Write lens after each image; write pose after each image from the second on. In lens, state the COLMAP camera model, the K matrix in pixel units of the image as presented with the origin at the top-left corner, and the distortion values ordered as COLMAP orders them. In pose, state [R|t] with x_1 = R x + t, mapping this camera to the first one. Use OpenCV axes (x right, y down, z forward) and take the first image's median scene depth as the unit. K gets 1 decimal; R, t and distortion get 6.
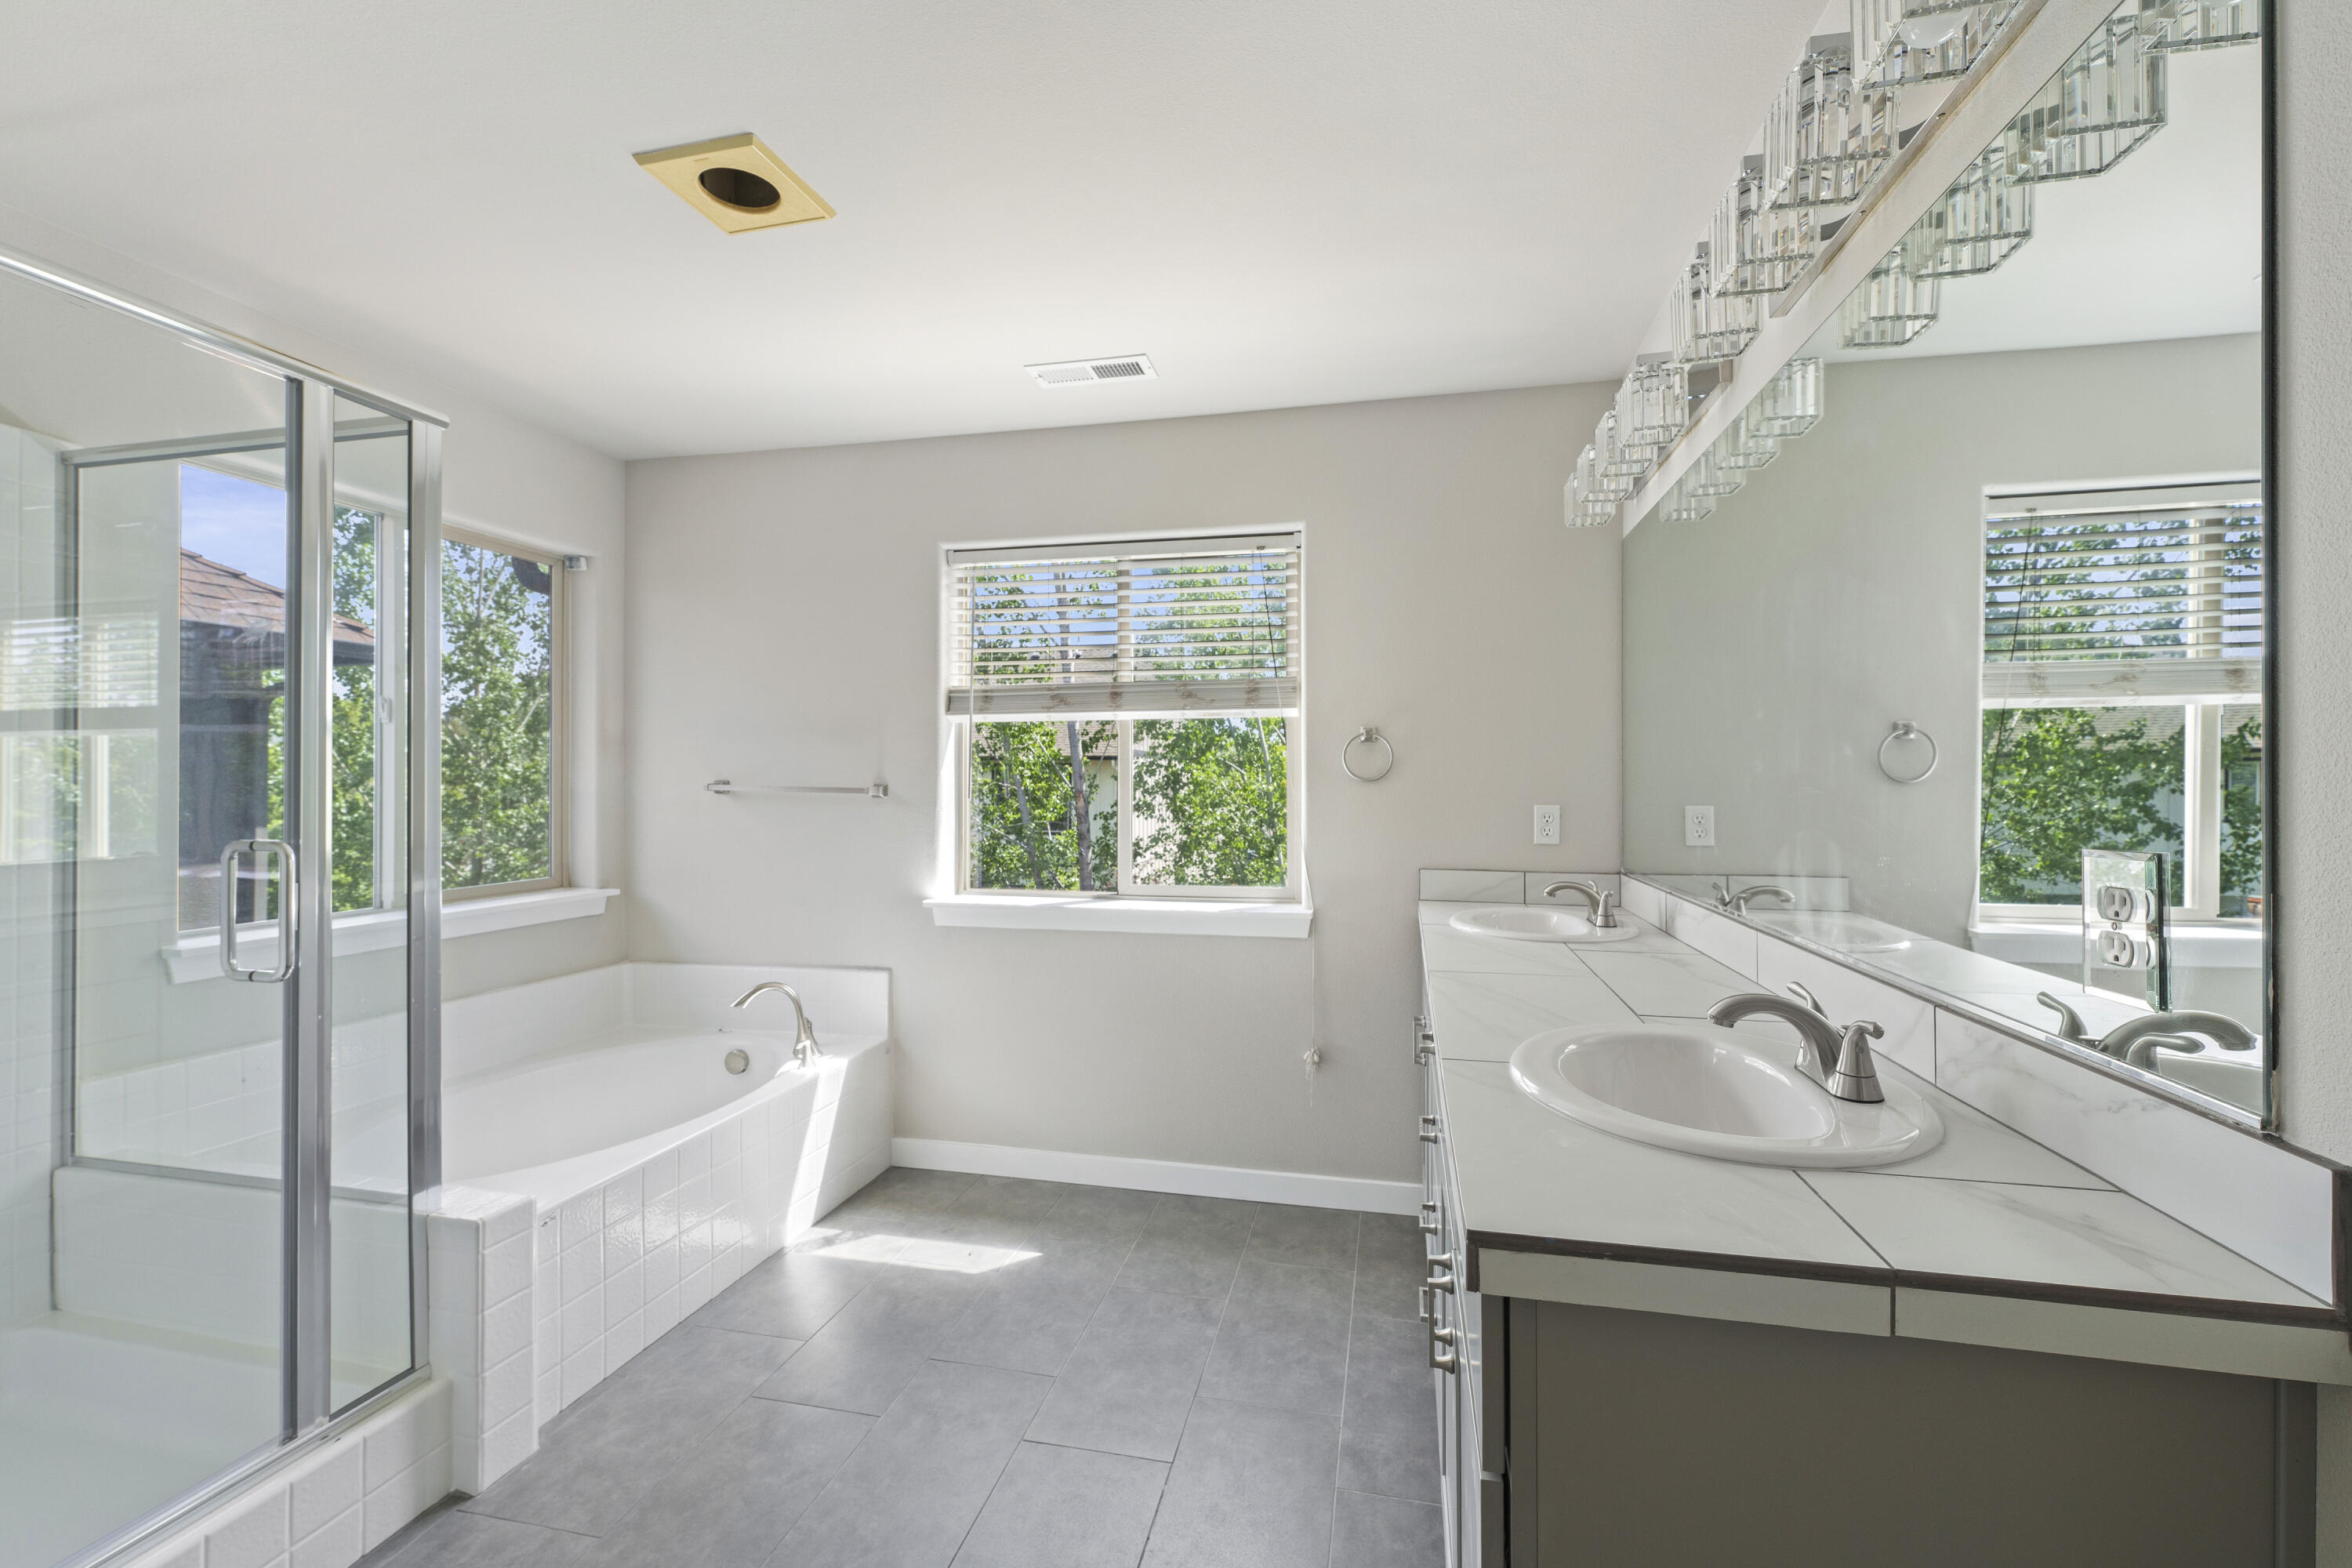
lens RADIAL K [[999.6, 0, 1176.0], [0, 999.6, 784.0], [0, 0, 1]] dist [-0.000011, -0.000003]
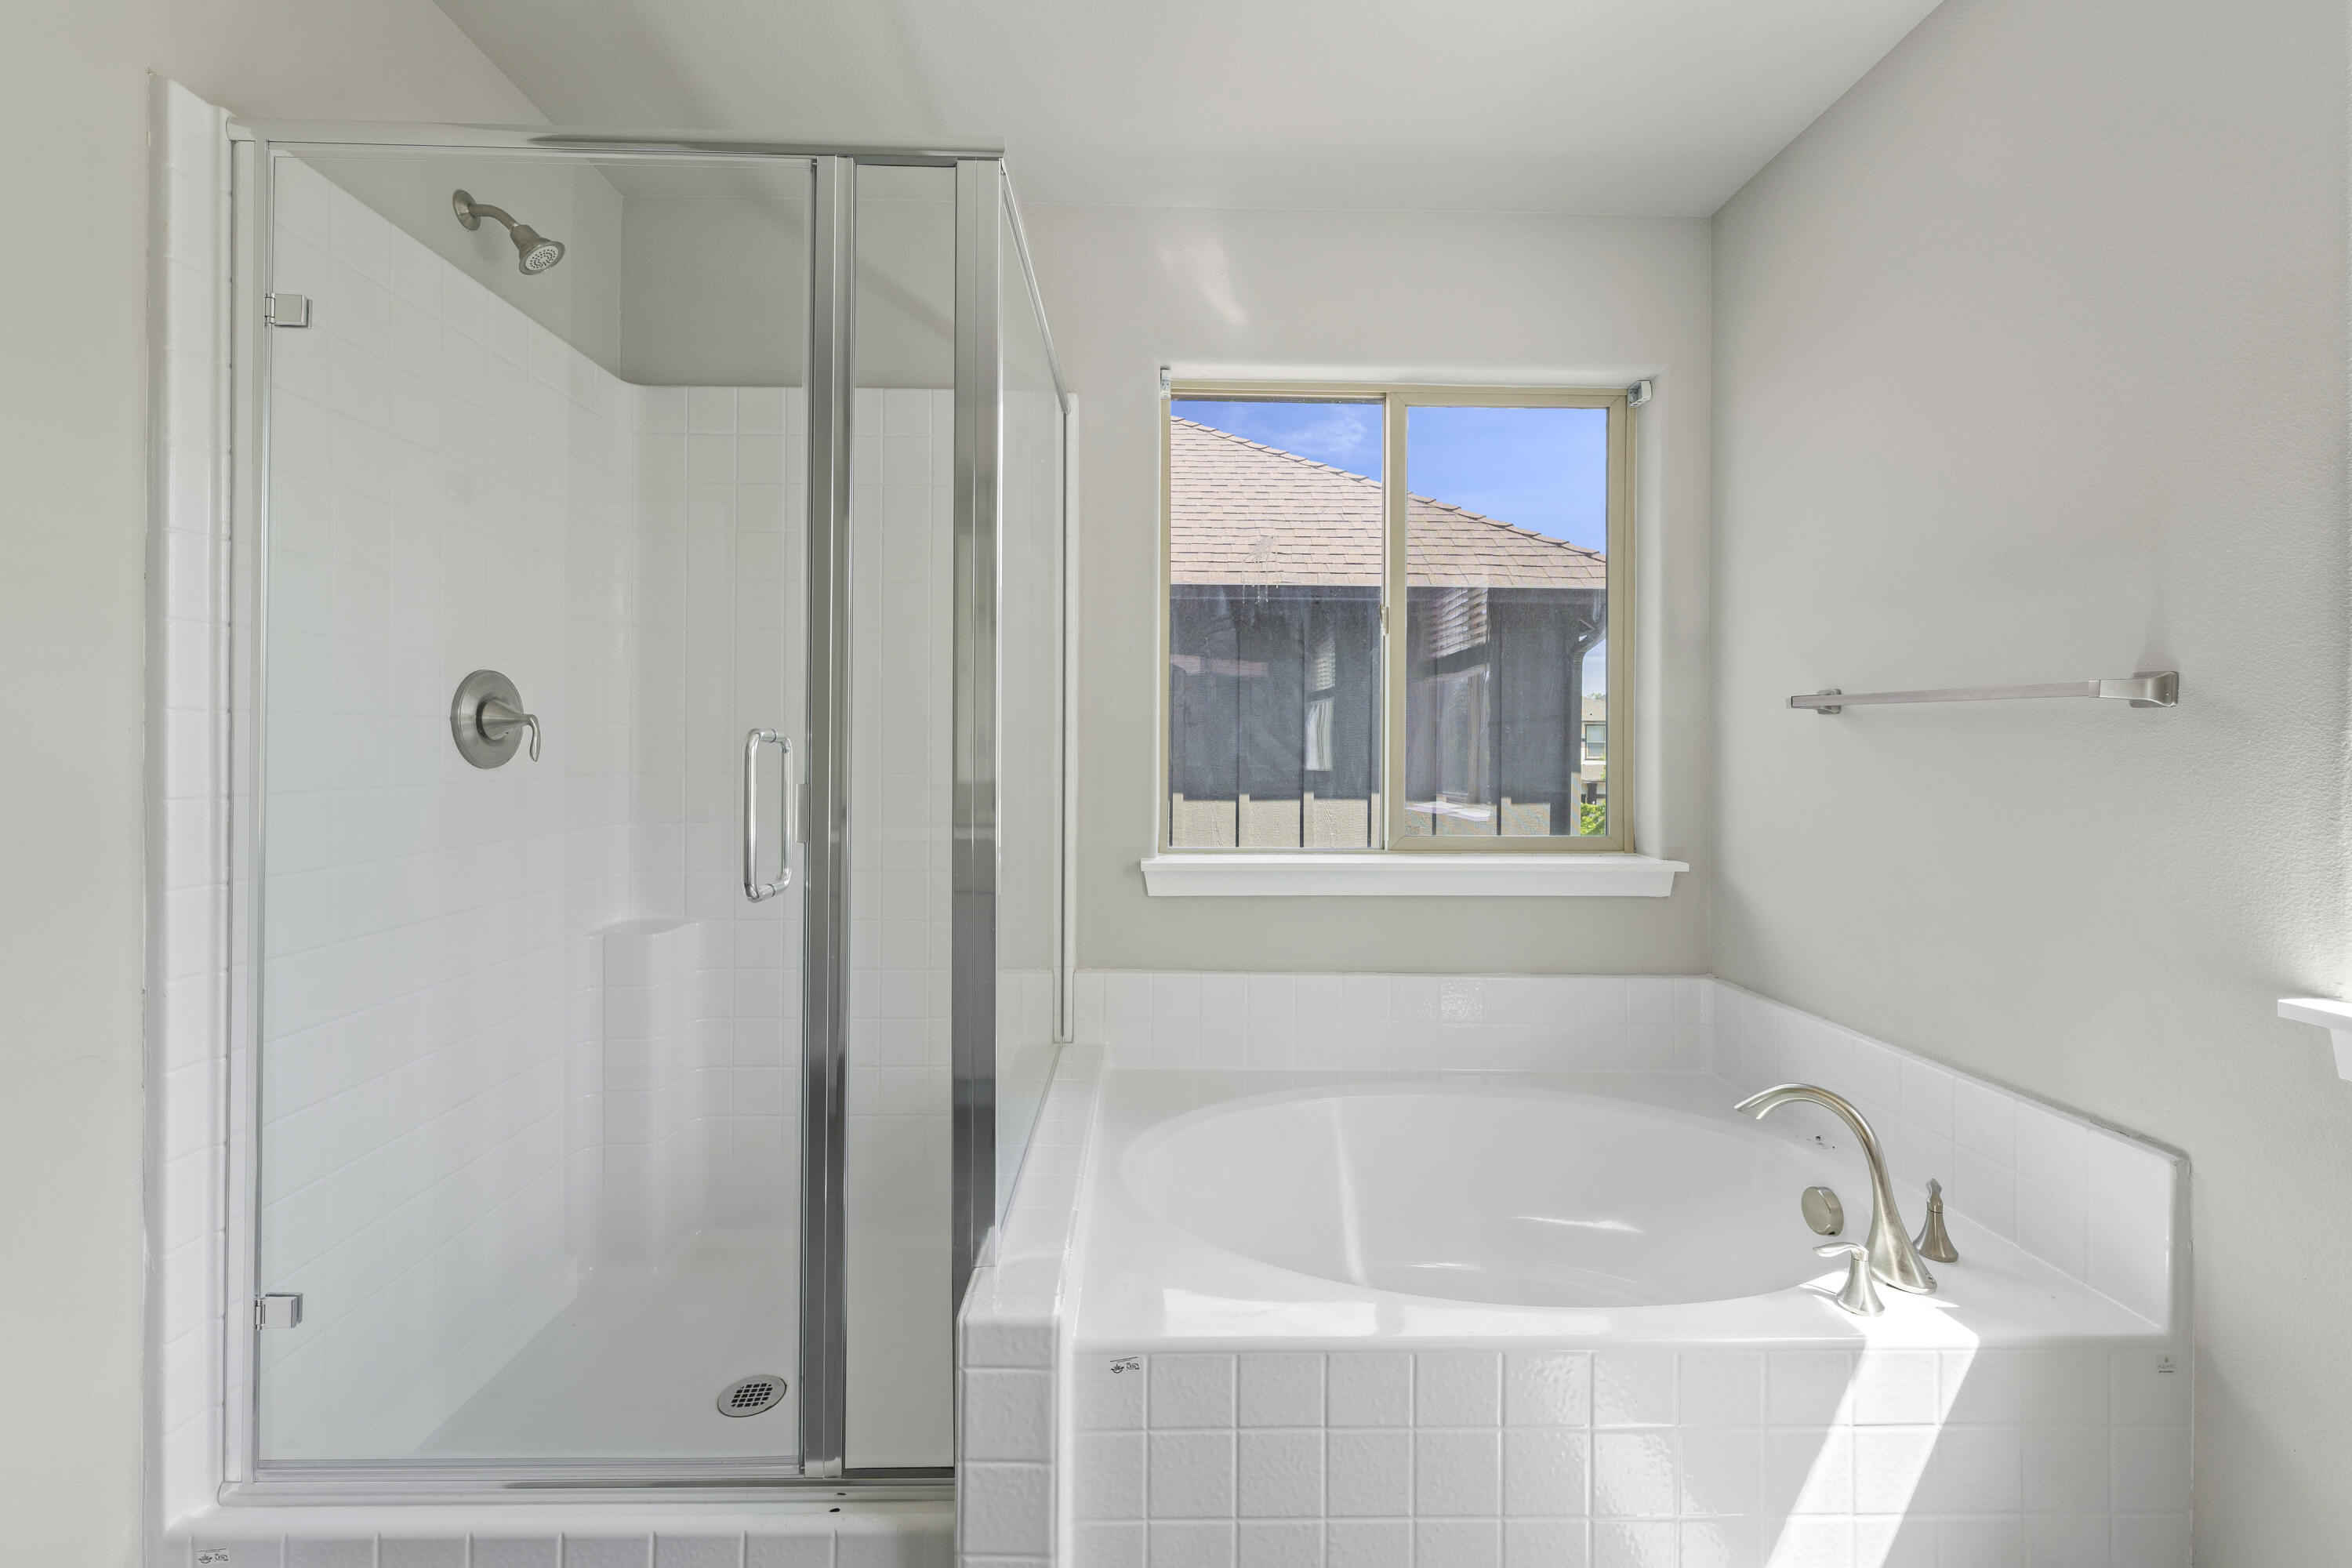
lens RADIAL K [[955.8, 0, 1176.2], [0, 955.8, 753.2], [0, 0, 1]] dist [-0.006421, -0.000206]
pose [[0.245593, 0.005876, -0.969355, -0.028571], [-0.004562, 0.999978, 0.004906, 0.030557], [0.969362, 0.003217, 0.245614, 0.520571]]
